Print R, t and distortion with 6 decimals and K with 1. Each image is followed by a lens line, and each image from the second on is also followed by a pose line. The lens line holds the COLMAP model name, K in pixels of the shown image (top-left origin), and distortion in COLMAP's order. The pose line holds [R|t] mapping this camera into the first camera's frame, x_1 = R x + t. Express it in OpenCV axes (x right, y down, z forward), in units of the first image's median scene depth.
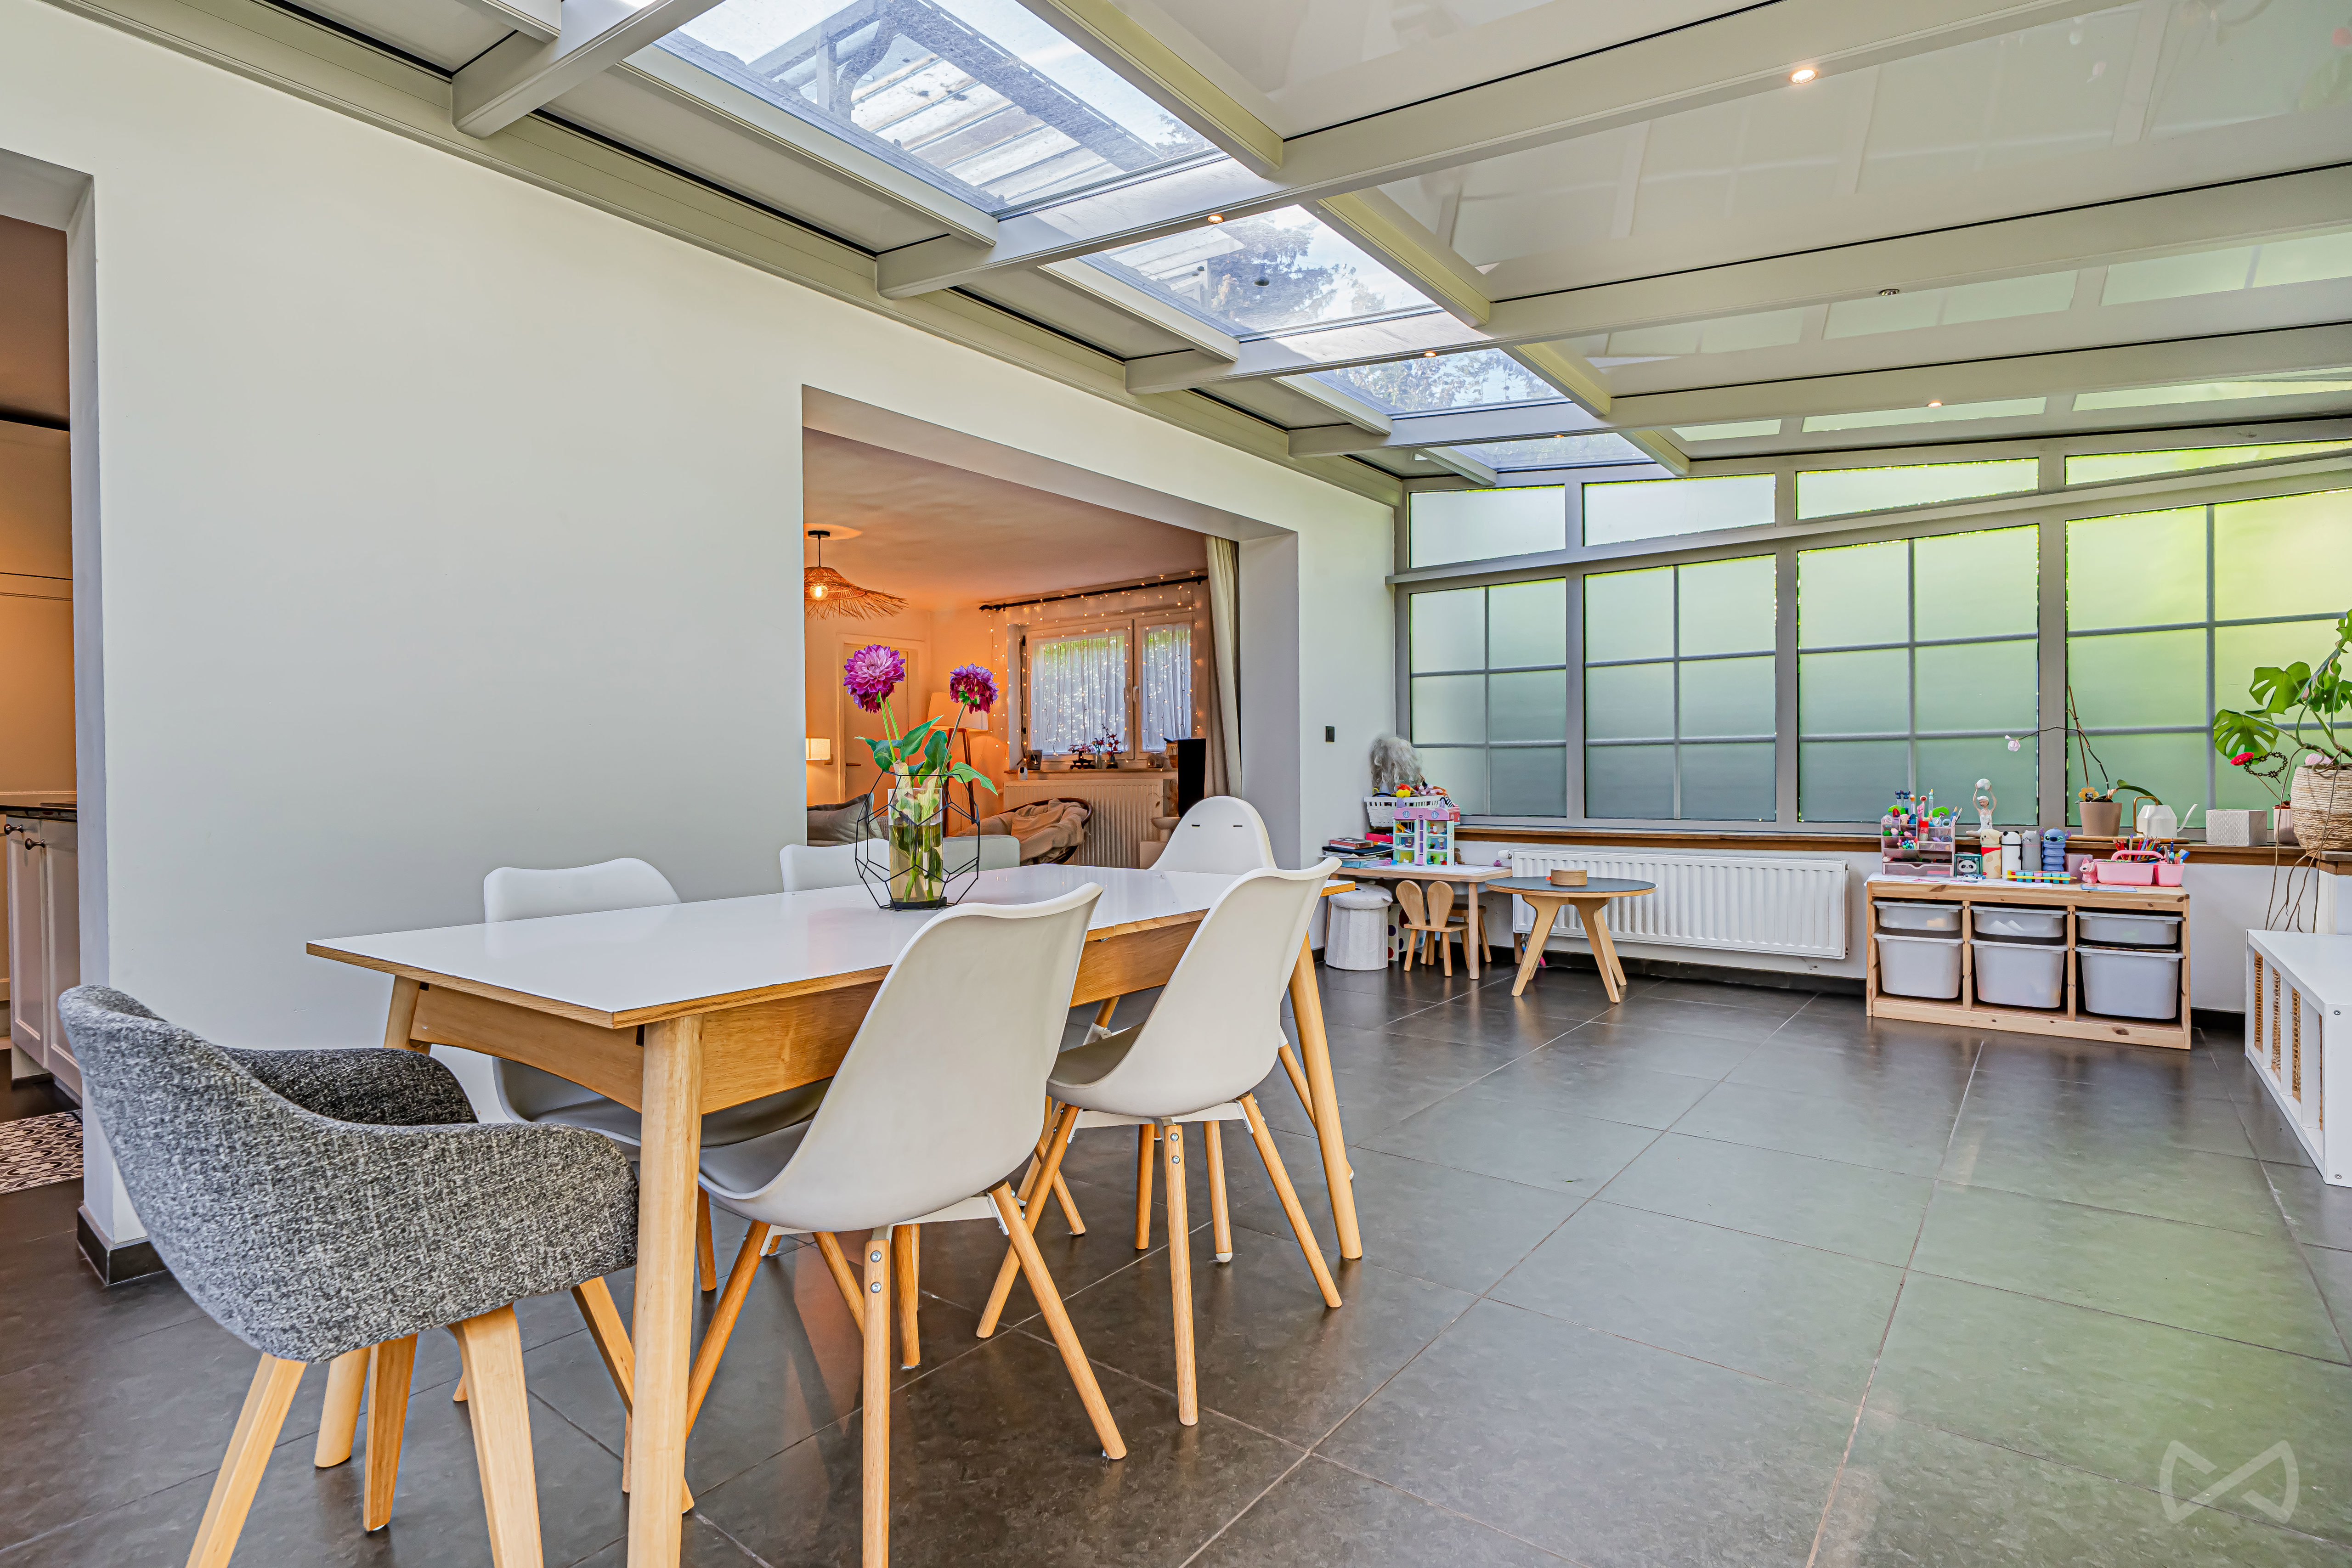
lens RADIAL K [[1150.0, 0, 1179.1], [0, 1150.0, 780.5], [0, 0, 1]] dist [0.000340, -0.000144]
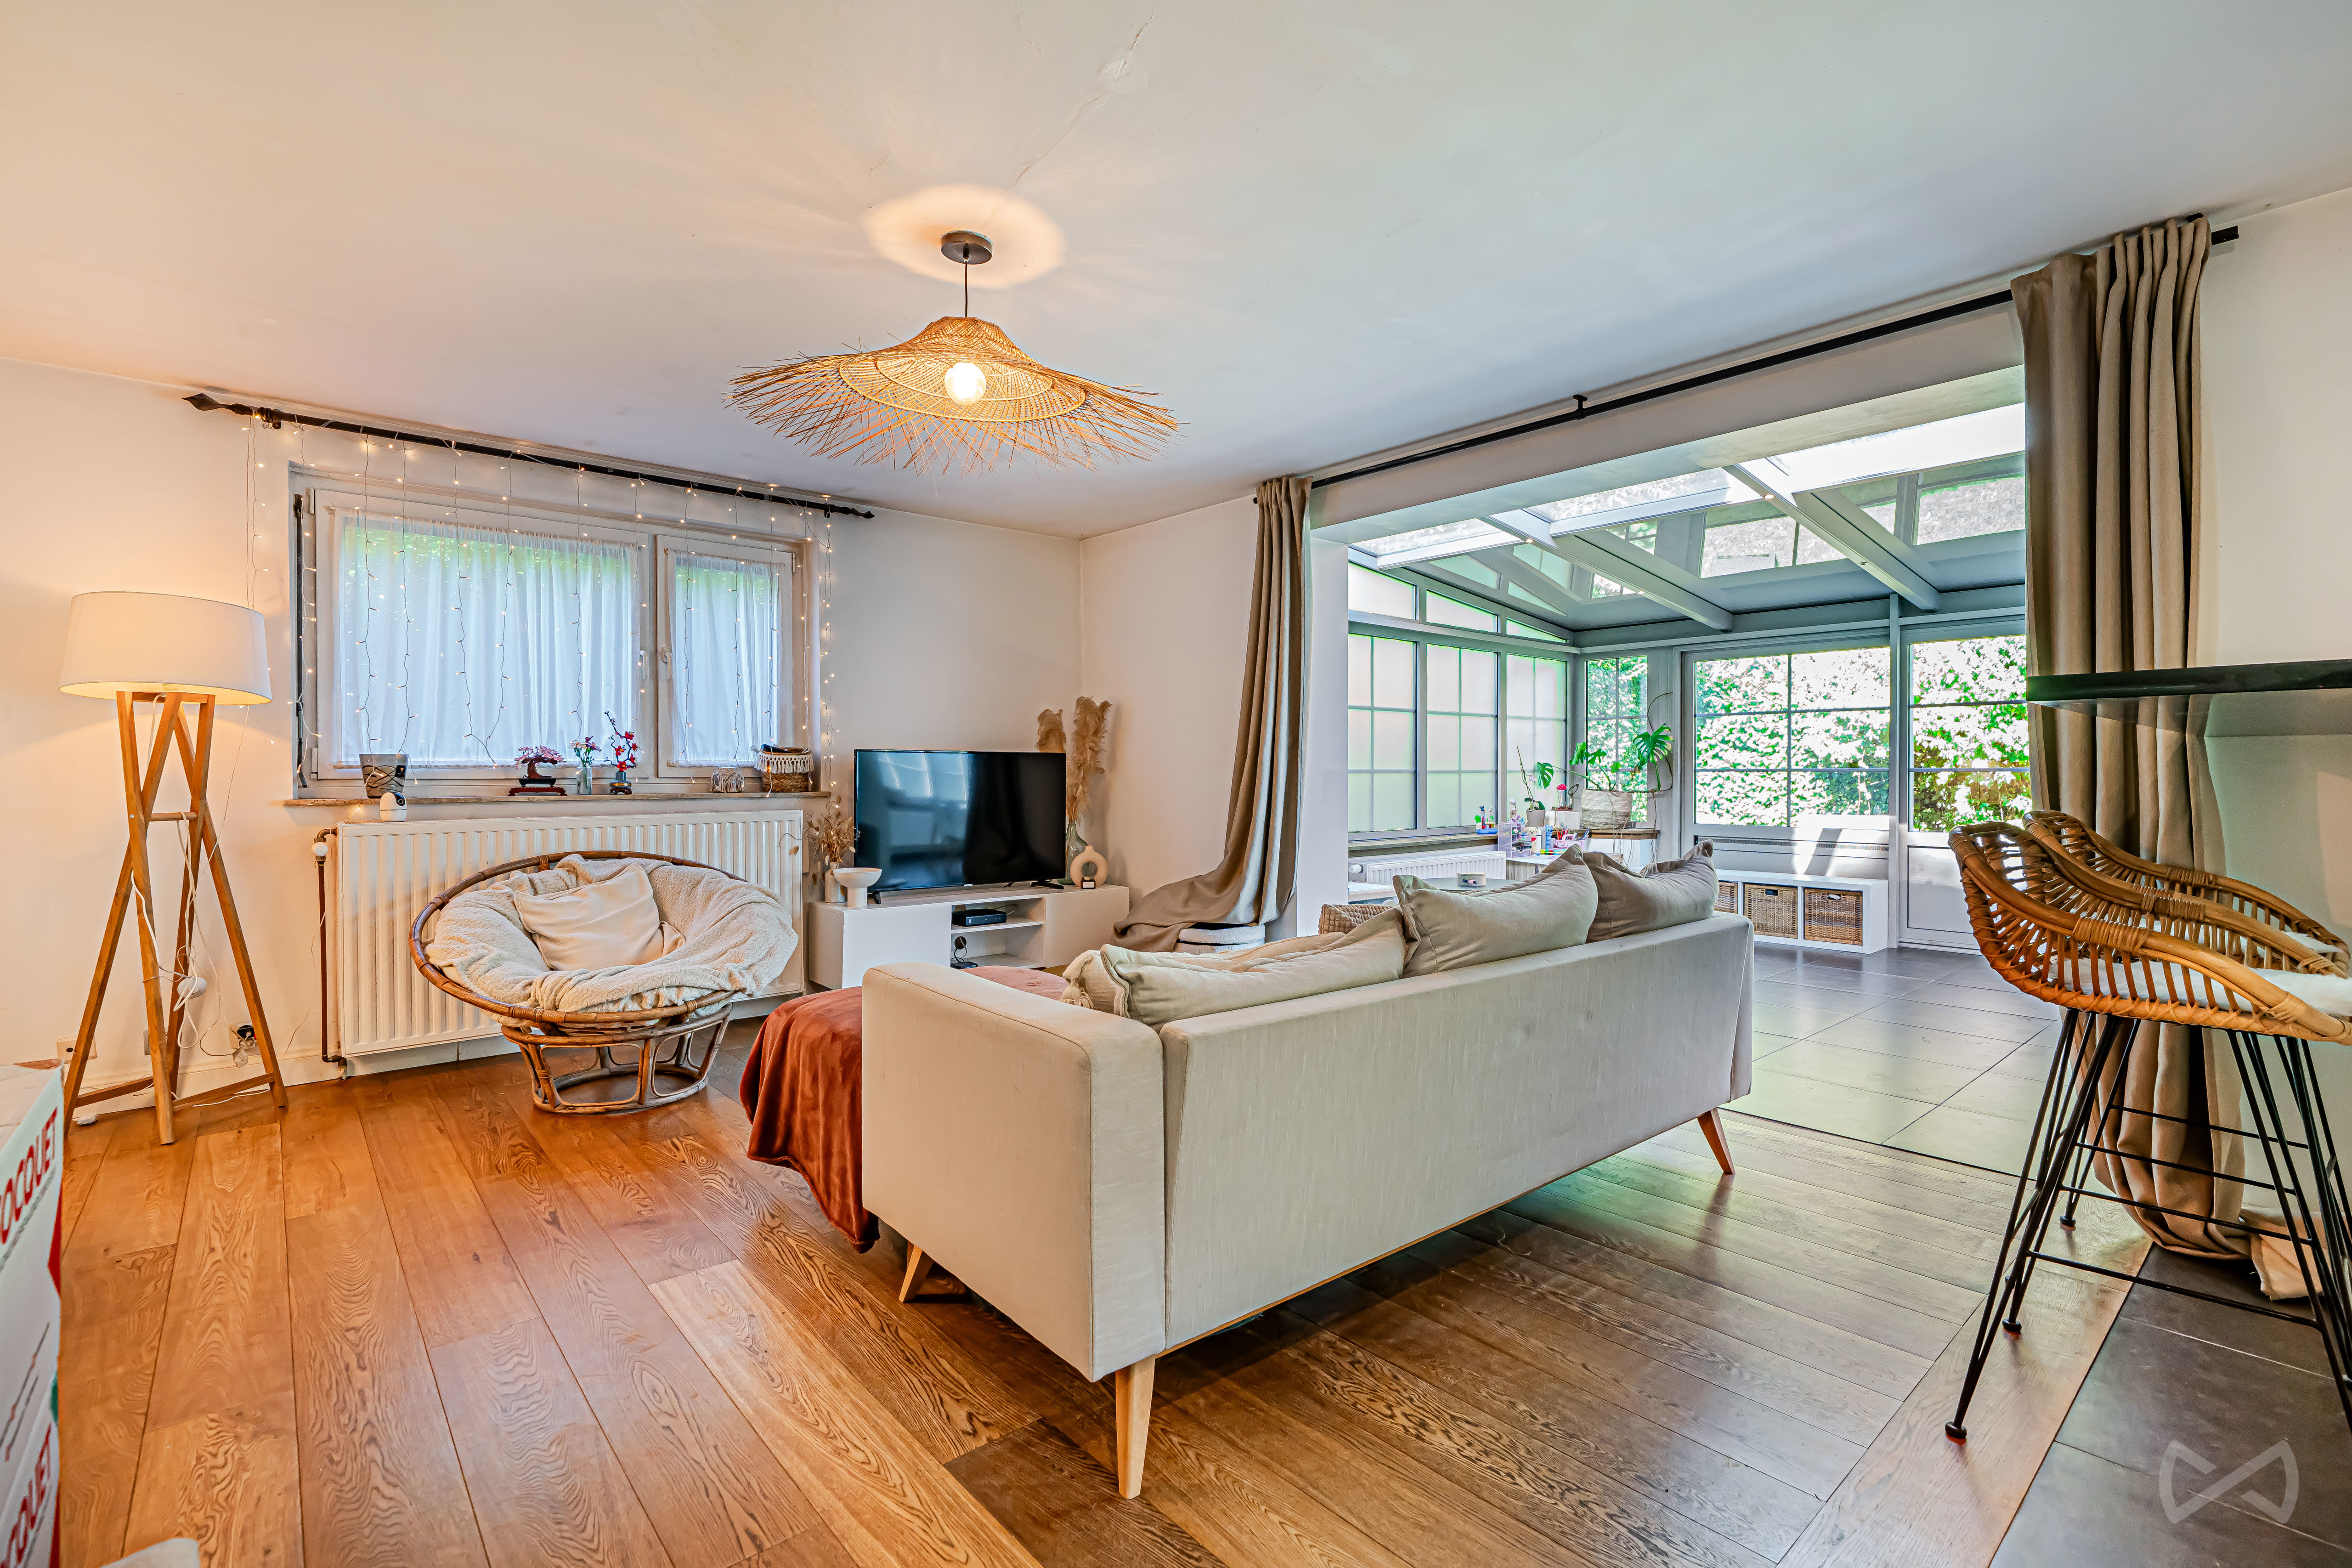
lens RADIAL K [[1048.2, 0, 1172.5], [0, 1048.2, 782.3], [0, 0, 1]] dist [-0.001396, -0.000242]
pose [[0.191386, 0.001059, 0.981514, -0.509559], [0.006932, 0.999973, -0.002430, -0.012337], [-0.981490, 0.007269, 0.191374, 0.643949]]
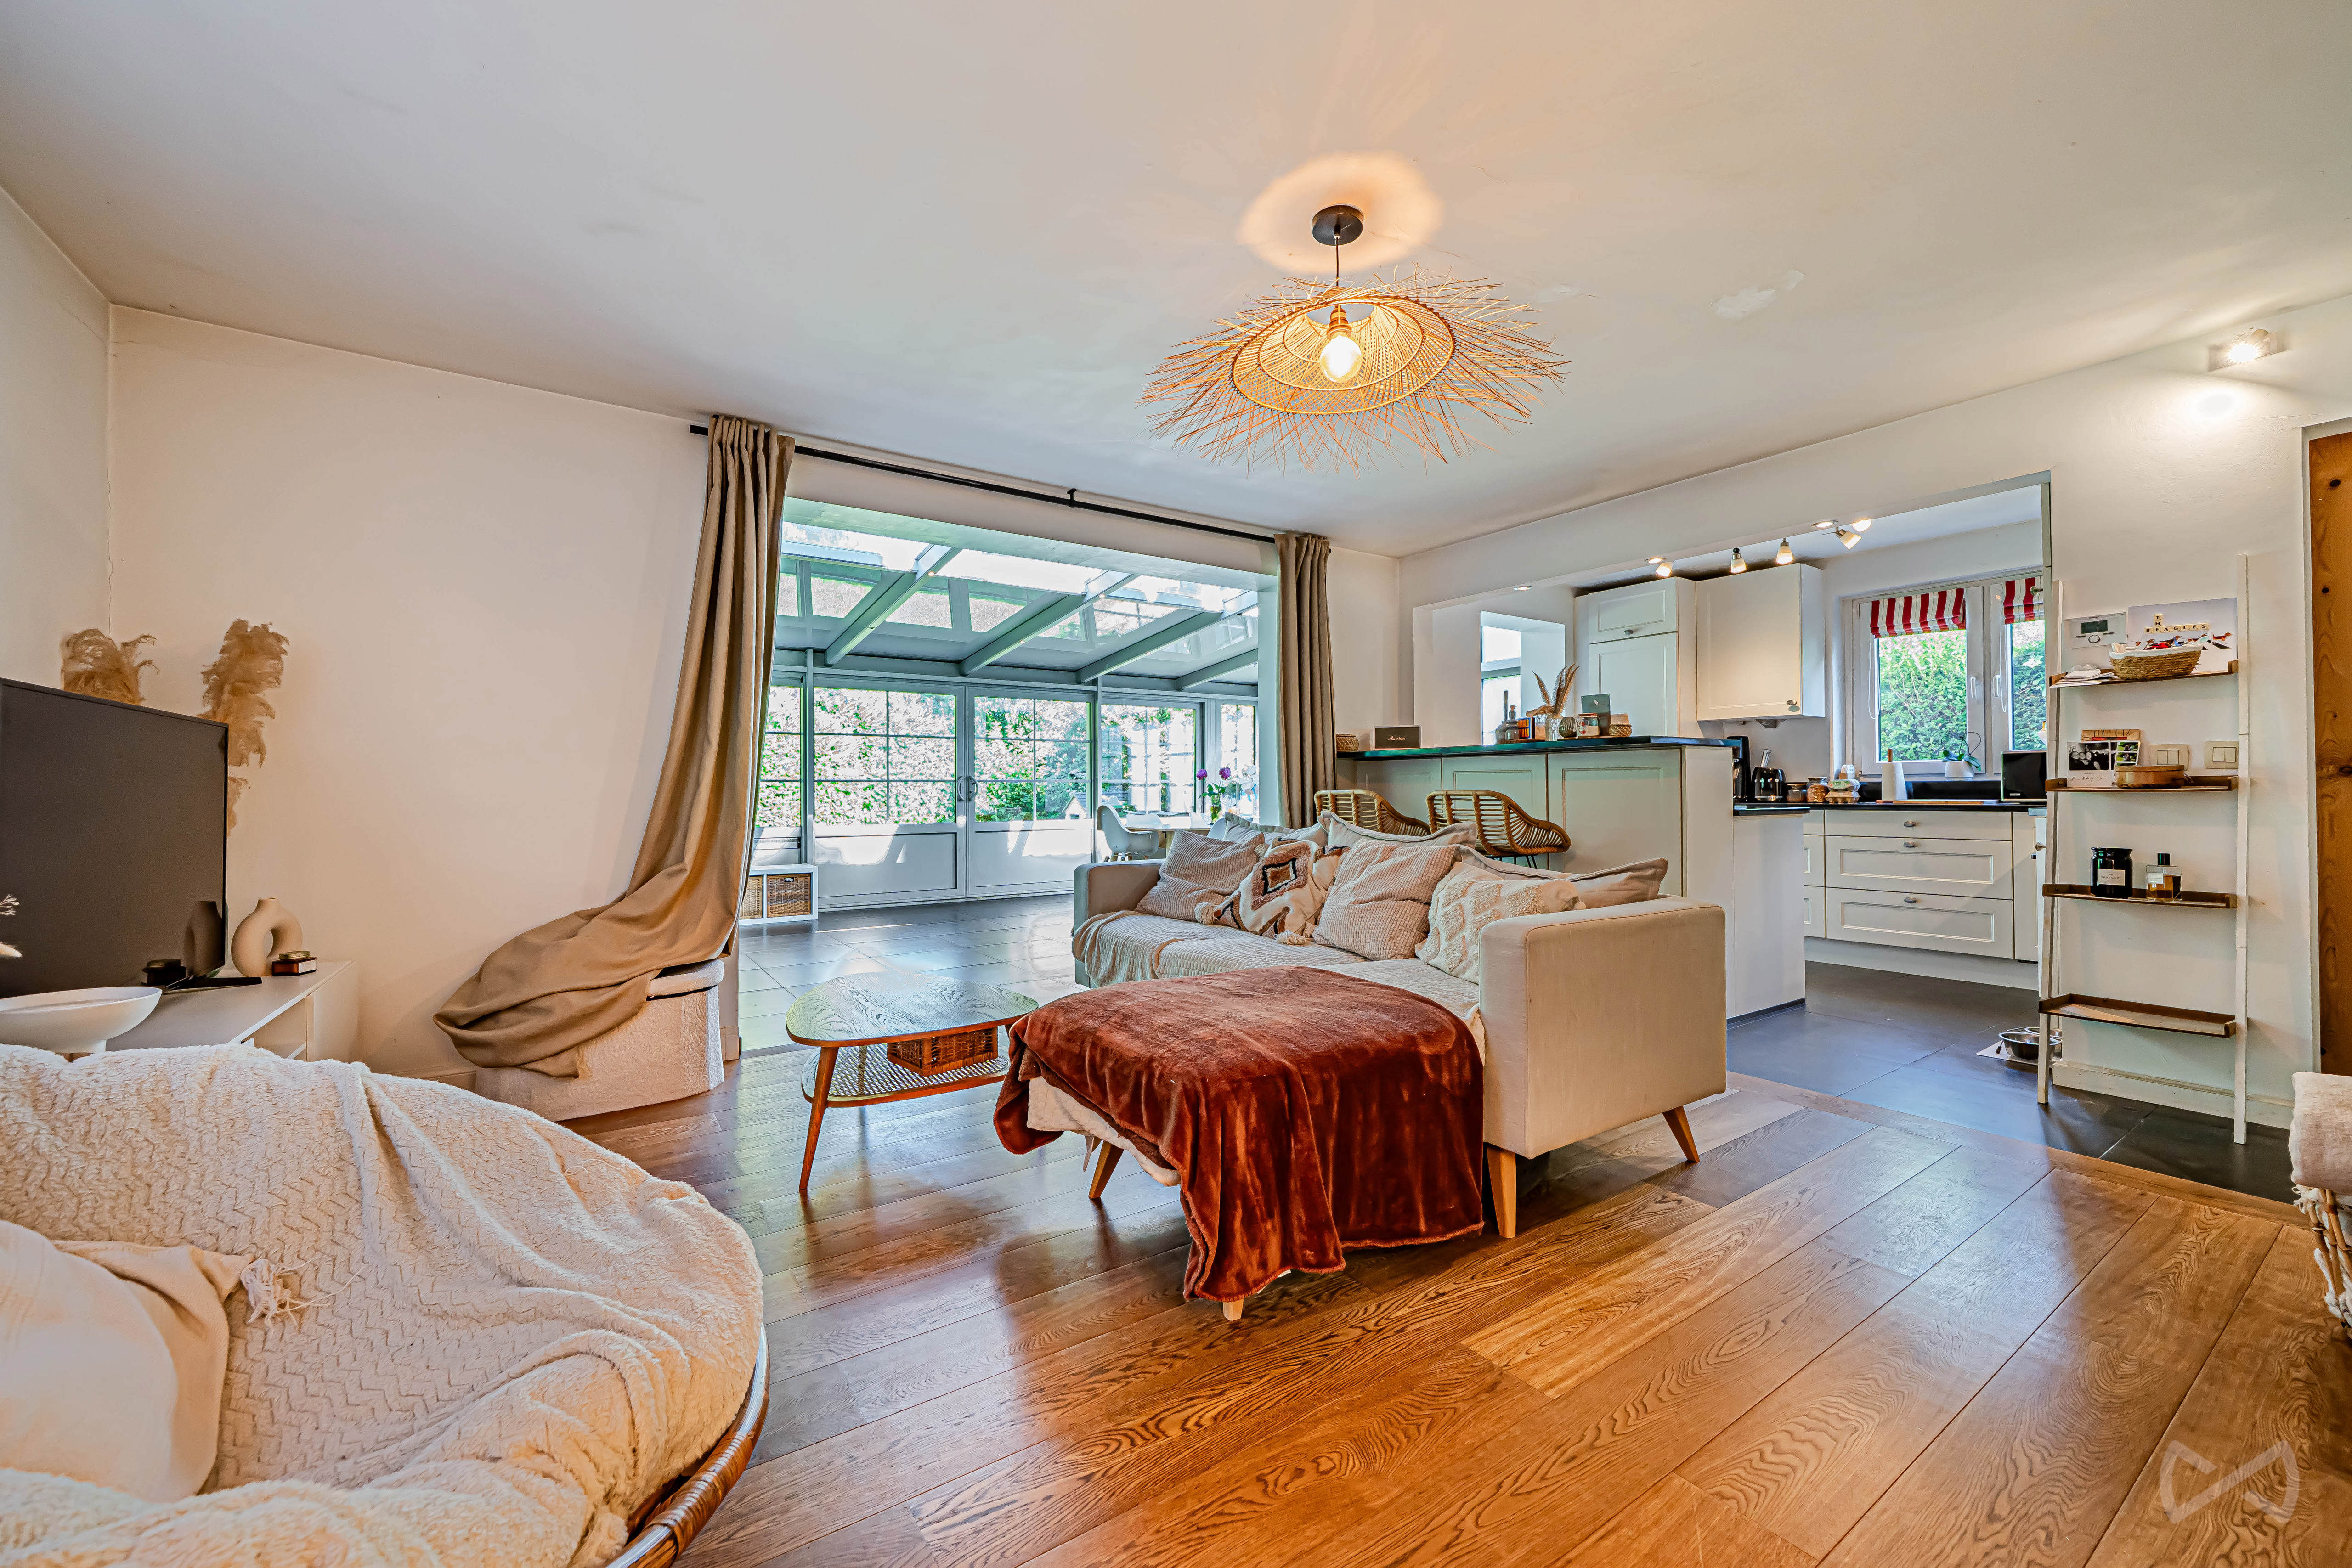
lens RADIAL K [[913.0, 0, 1175.1], [0, 913.0, 780.4], [0, 0, 1]] dist [0.000689, 0.000142]
pose [[-0.947450, 0.017737, 0.319413, -0.271201], [0.016379, 0.999842, -0.006939, -0.007502], [-0.319485, -0.001343, -0.947590, 1.008070]]
